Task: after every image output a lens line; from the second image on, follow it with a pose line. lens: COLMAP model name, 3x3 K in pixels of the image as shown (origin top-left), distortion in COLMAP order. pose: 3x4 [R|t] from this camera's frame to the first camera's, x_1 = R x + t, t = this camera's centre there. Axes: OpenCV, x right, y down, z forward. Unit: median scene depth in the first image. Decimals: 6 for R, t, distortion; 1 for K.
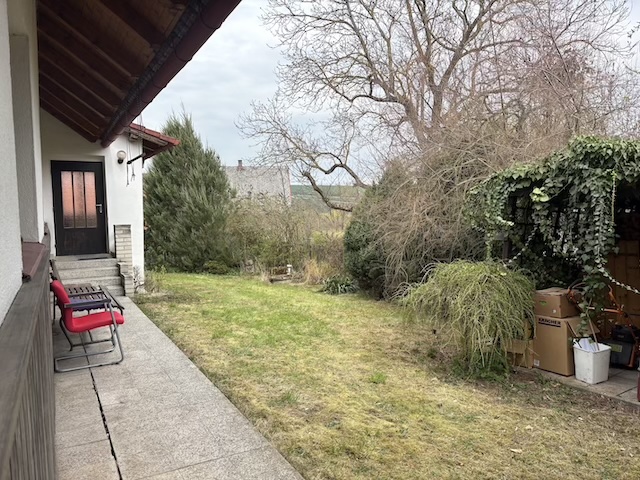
lens RADIAL K [[485.0, 0, 321.3], [0, 485.0, 239.9], [0, 0, 1]] dist [0.051174, -0.042763]
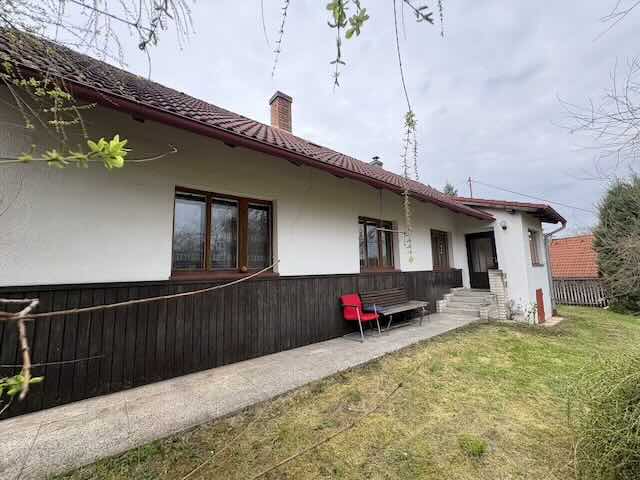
lens RADIAL K [[255.8, 0, 323.0], [0, 255.8, 241.7], [0, 0, 1]] dist [0.002807, 0.000183]
pose [[0.195926, -0.092648, -0.976232, 0.503982], [-0.039912, 0.993949, -0.102339, -0.027028], [0.979806, 0.059014, 0.191042, 0.558442]]
